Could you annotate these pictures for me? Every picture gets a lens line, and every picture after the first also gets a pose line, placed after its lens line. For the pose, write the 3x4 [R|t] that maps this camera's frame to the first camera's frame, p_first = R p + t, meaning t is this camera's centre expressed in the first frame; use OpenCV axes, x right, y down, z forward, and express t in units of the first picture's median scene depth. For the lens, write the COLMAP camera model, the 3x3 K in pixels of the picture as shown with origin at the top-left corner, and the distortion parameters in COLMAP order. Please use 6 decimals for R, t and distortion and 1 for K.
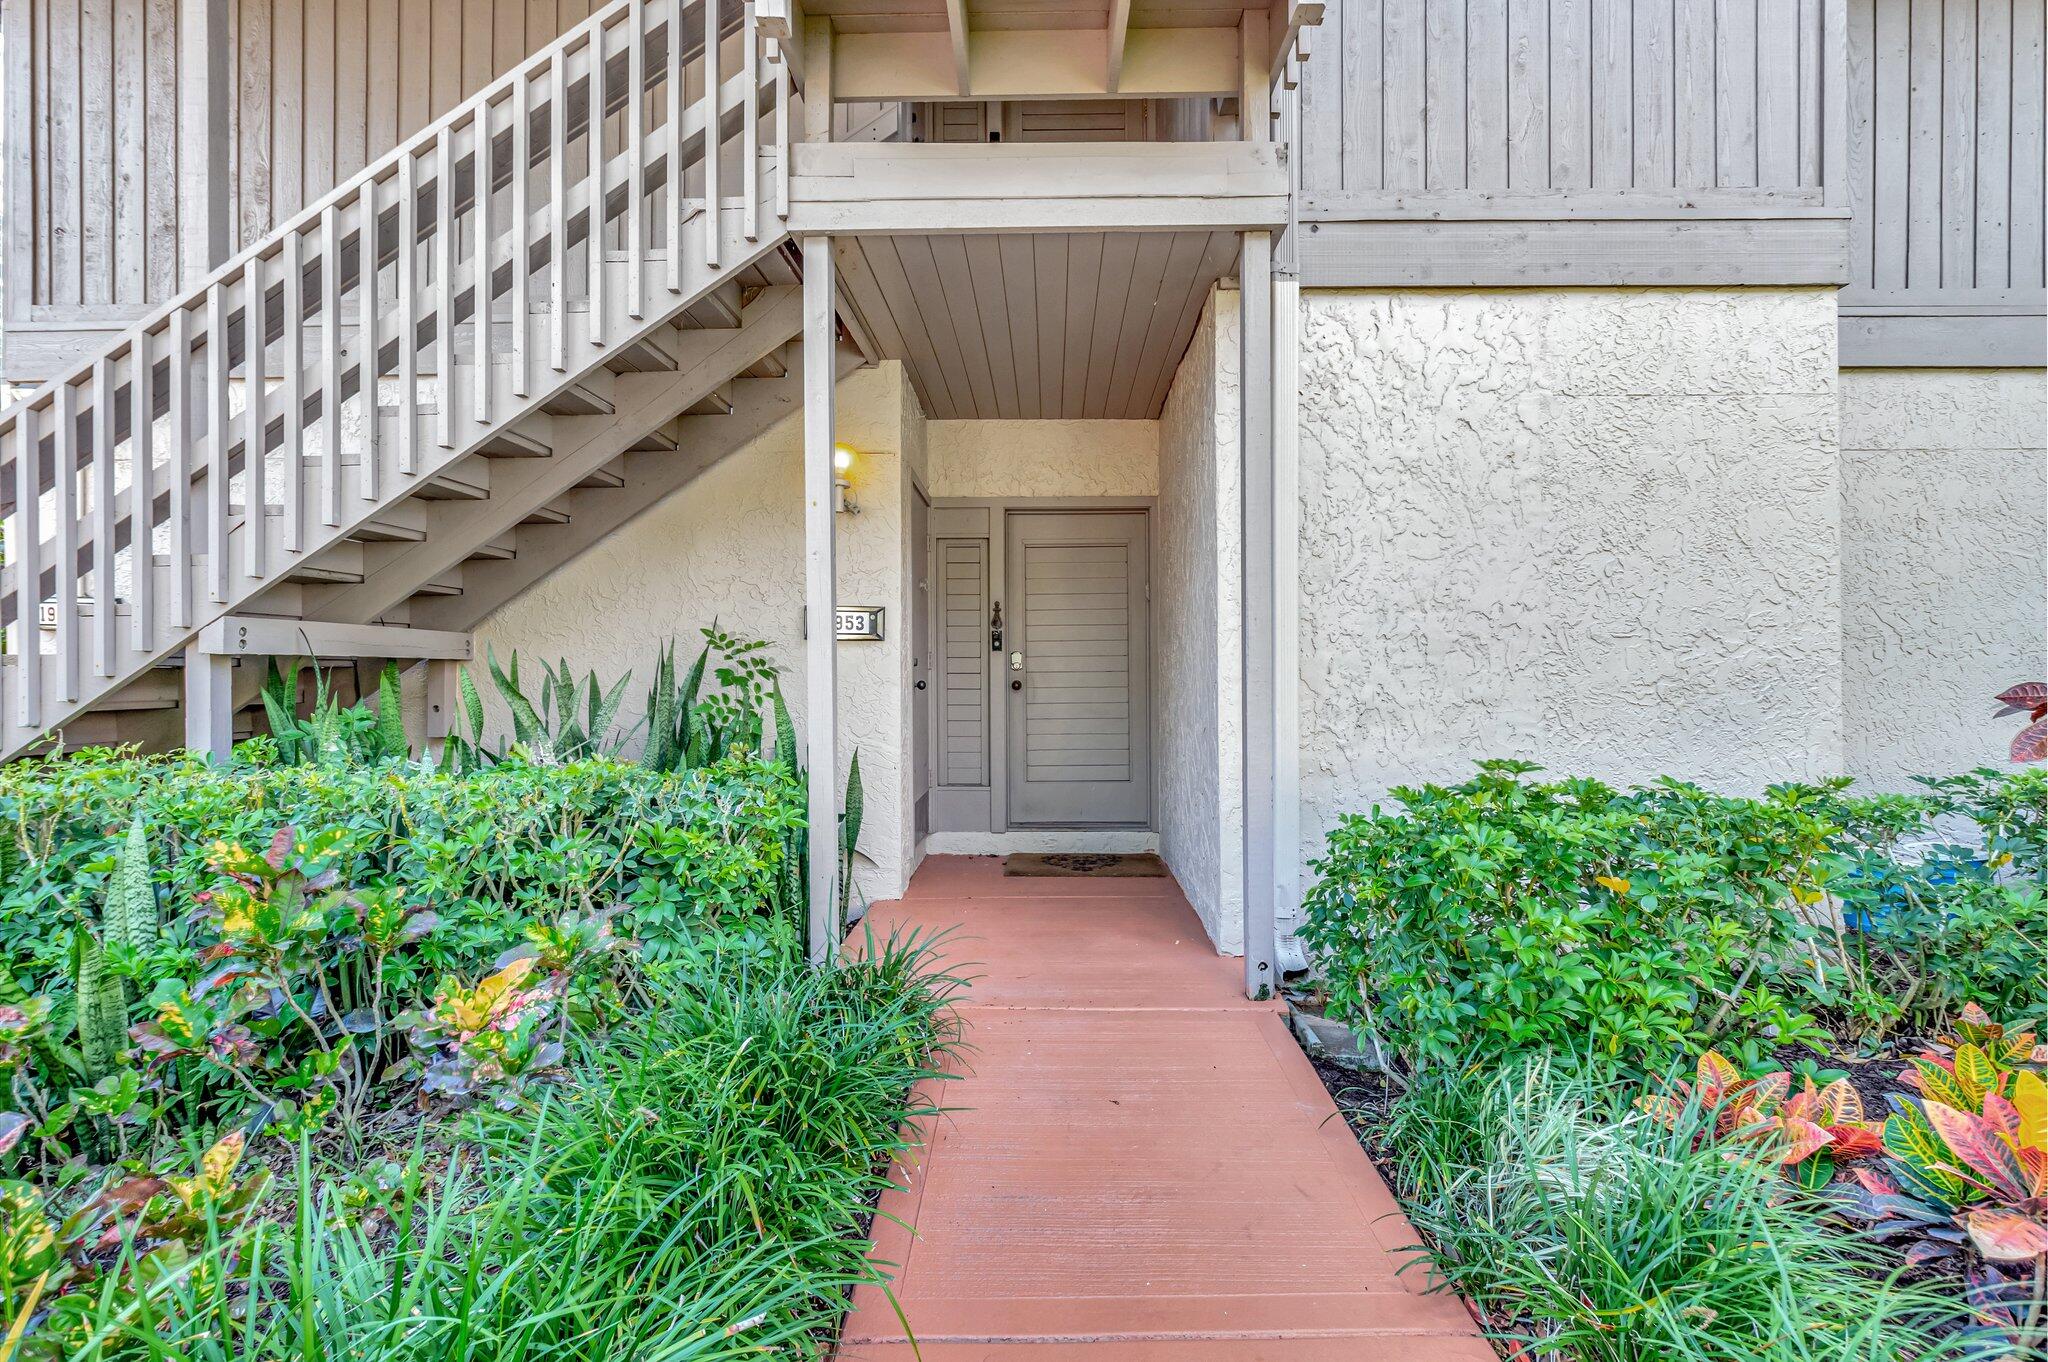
lens RADIAL K [[902.5, 0, 1008.9], [0, 902.5, 681.2], [0, 0, 1]] dist [0.001580, -0.005045]
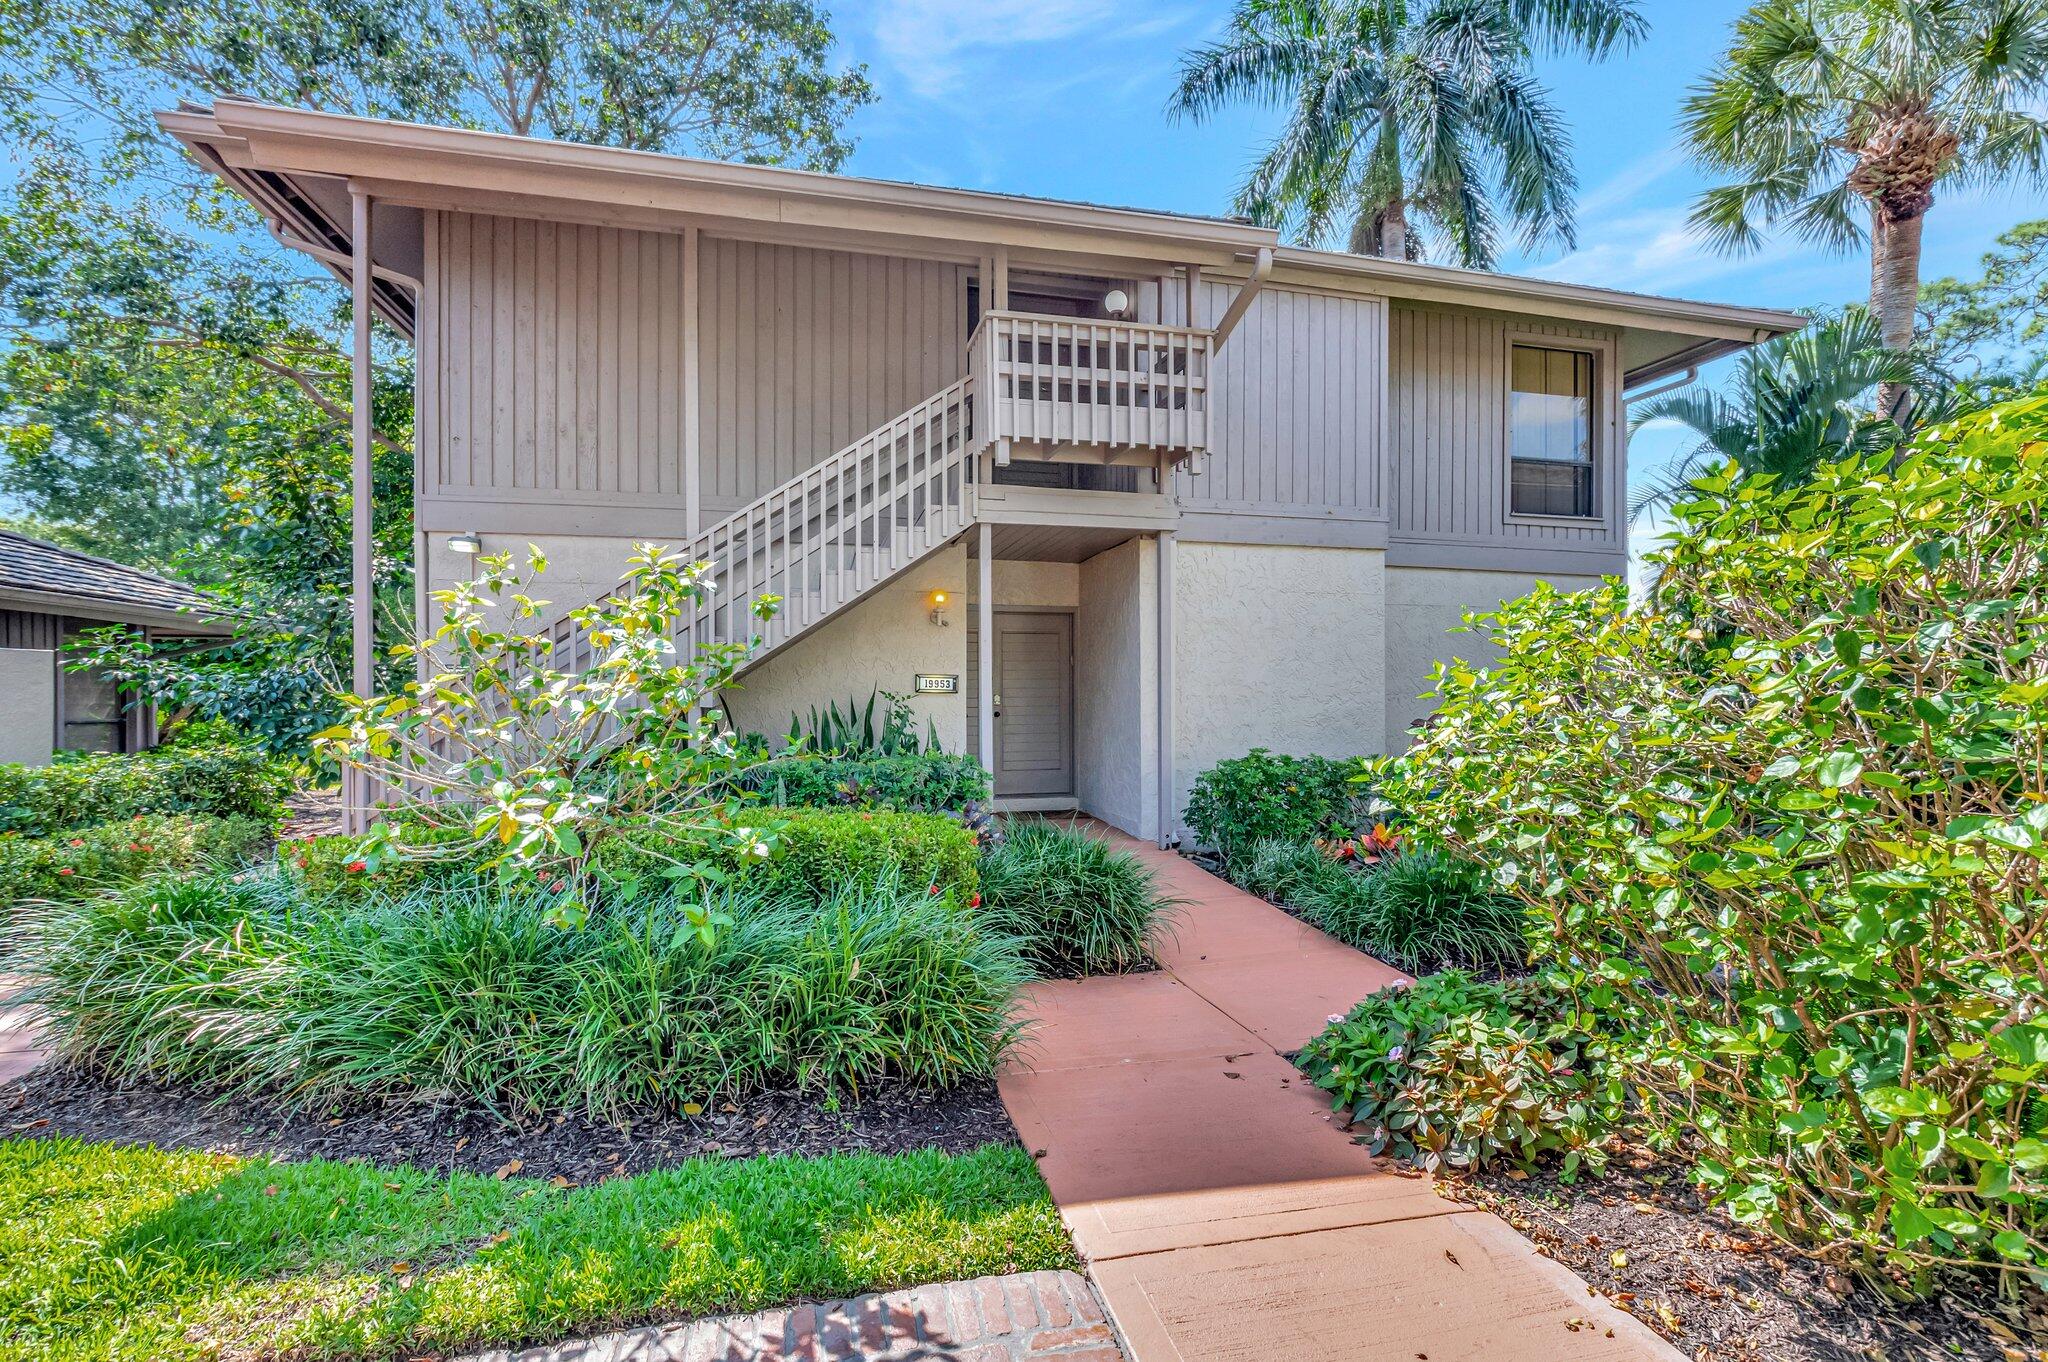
lens RADIAL K [[902.5, 0, 1030.7], [0, 902.5, 687.3], [0, 0, 1]] dist [0.001580, -0.005045]
pose [[0.965384, 0.005117, 0.260781, -0.601156], [-0.003428, 0.999970, -0.006931, -0.055600], [-0.260809, 0.005797, 0.965373, -1.056444]]
